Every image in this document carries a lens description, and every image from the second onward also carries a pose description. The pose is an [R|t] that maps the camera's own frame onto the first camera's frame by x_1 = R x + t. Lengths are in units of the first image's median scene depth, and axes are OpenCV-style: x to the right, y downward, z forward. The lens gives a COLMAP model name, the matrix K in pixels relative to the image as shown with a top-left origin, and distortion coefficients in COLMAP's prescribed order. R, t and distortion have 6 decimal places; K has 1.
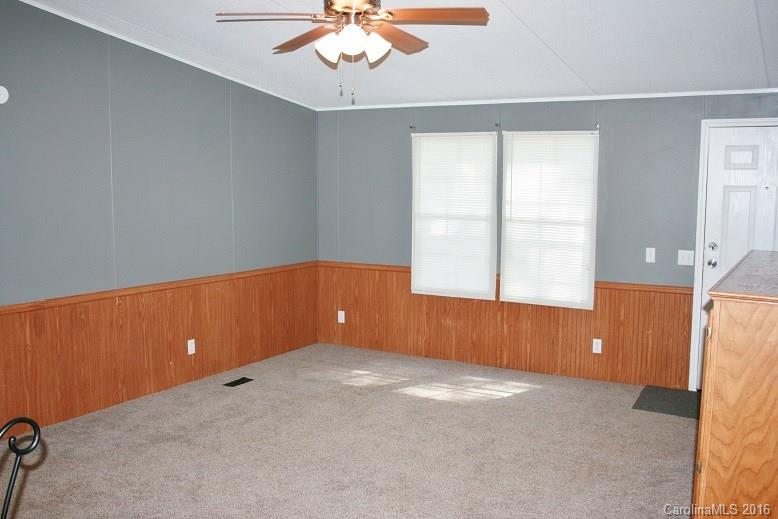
lens RADIAL K [[776.9, 0, 389.0], [0, 776.9, 259.5], [0, 0, 1]] dist [-0.009417, -0.008616]
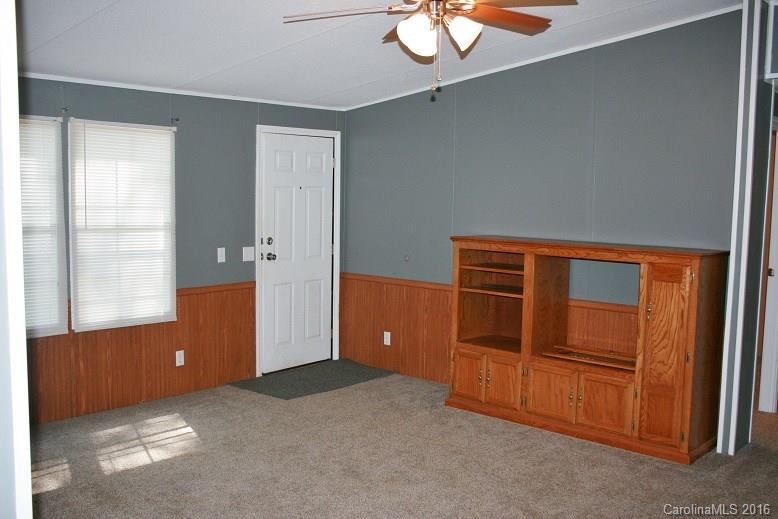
lens RADIAL K [[778.2, 0, 389.0], [0, 778.2, 259.5], [0, 0, 1]] dist [-0.000316, 0.000153]
pose [[0.253423, -0.092770, 0.962897, -0.563419], [0.091023, 0.993261, 0.071739, -0.050997], [-0.963064, 0.069465, 0.260160, 0.511197]]
